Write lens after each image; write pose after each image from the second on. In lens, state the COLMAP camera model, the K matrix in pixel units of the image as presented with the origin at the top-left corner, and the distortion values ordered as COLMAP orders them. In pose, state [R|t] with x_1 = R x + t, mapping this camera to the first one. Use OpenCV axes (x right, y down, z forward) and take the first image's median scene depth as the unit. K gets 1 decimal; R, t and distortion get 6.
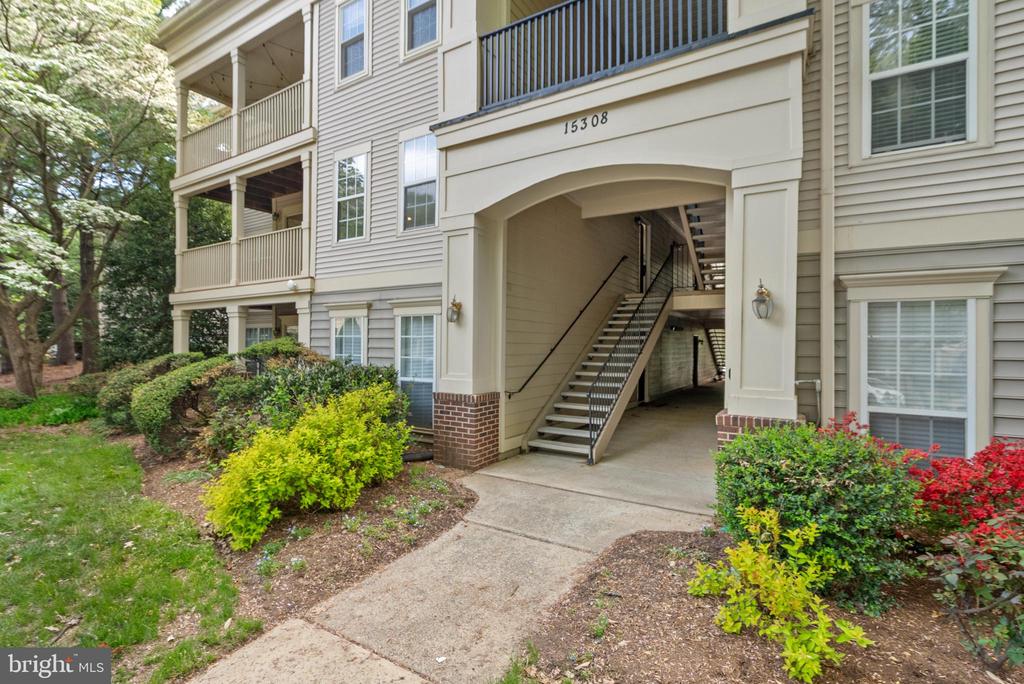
lens RADIAL K [[478.3, 0, 508.7], [0, 478.3, 343.3], [0, 0, 1]] dist [-0.001479, -0.000303]
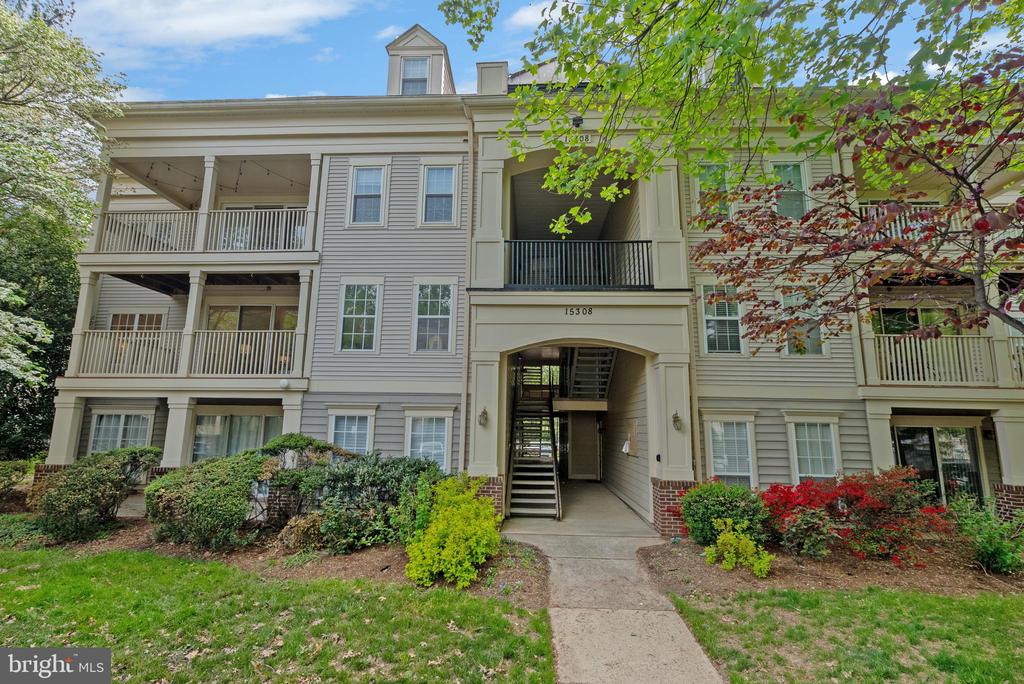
lens RADIAL K [[471.2, 0, 506.6], [0, 471.2, 346.7], [0, 0, 1]] dist [0.000281, 0.000372]
pose [[0.871001, 0.085609, 0.483764, -0.919338], [-0.008657, 0.987222, -0.159115, -0.063776], [-0.491204, 0.134402, 0.860613, -0.338206]]
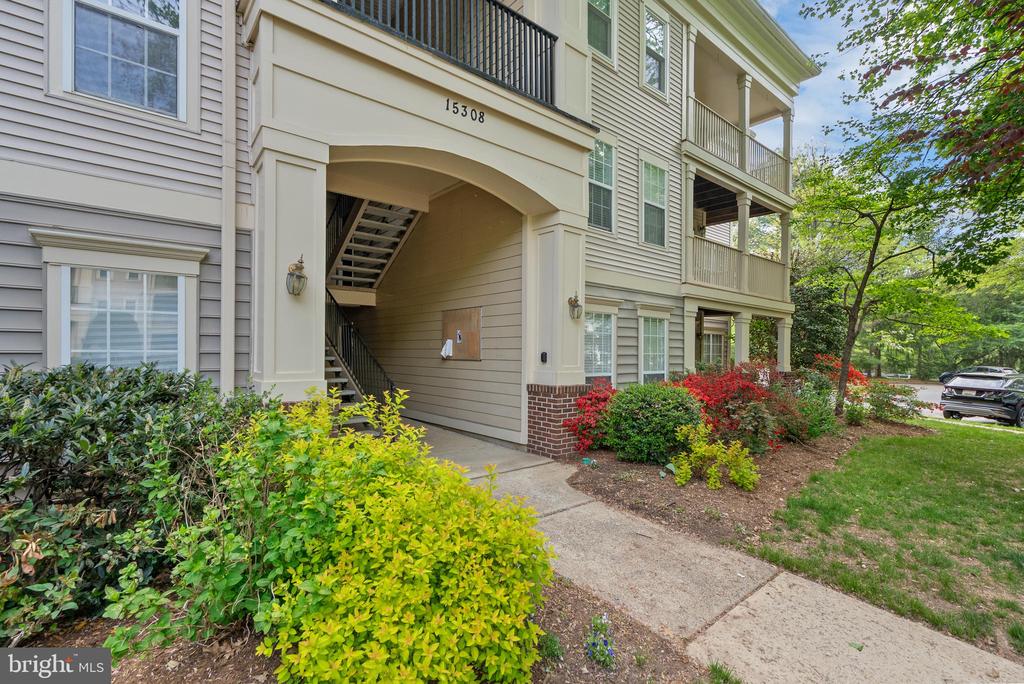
lens RADIAL K [[476.3, 0, 506.7], [0, 476.3, 353.4], [0, 0, 1]] dist [-0.000016, 0.000701]
pose [[0.311590, -0.012084, 0.950140, -0.796718], [-0.008015, 0.999850, 0.015345, 0.030398], [-0.950183, -0.012397, 0.311447, 0.628417]]
